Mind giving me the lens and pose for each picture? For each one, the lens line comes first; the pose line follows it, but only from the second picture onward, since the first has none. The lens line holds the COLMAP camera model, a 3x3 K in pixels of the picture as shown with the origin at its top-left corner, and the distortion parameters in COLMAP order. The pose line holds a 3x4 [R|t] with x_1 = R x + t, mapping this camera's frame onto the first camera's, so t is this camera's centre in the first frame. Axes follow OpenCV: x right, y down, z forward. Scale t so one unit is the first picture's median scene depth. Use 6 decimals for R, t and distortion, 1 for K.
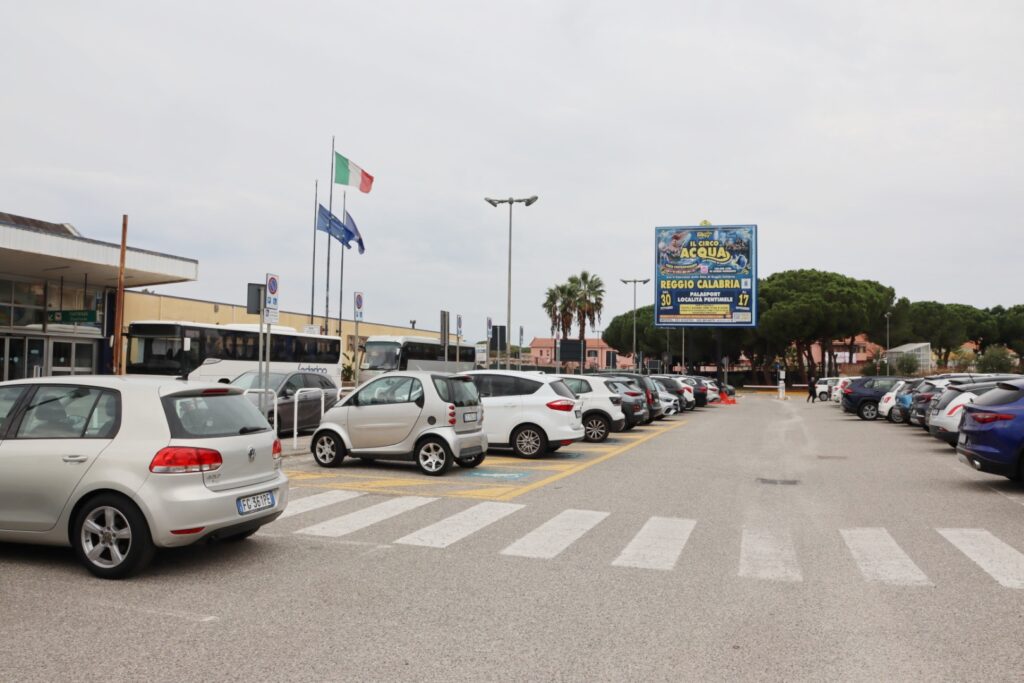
lens RADIAL K [[859.4, 0, 528.5], [0, 859.4, 333.5], [0, 0, 1]] dist [-0.152574, 0.106143]
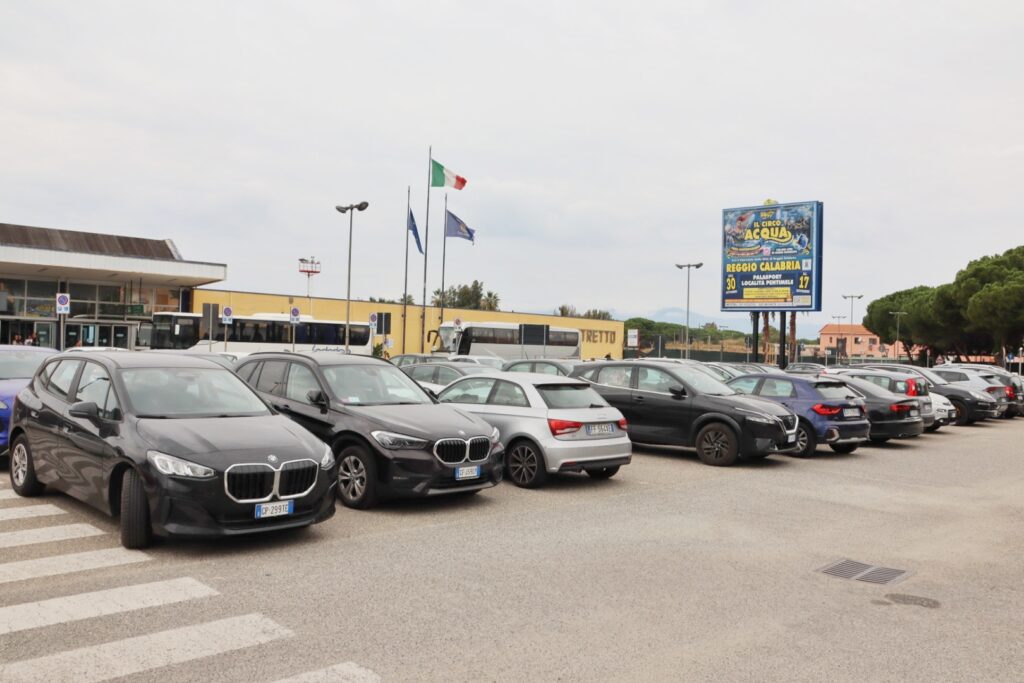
lens RADIAL K [[859.4, 0, 528.5], [0, 859.4, 333.5], [0, 0, 1]] dist [-0.152574, 0.106143]
pose [[0.897430, 0.001982, -0.441152, 0.386534], [0.005530, 0.999861, 0.015741, 0.000612], [0.441122, -0.016566, 0.897294, 0.030866]]
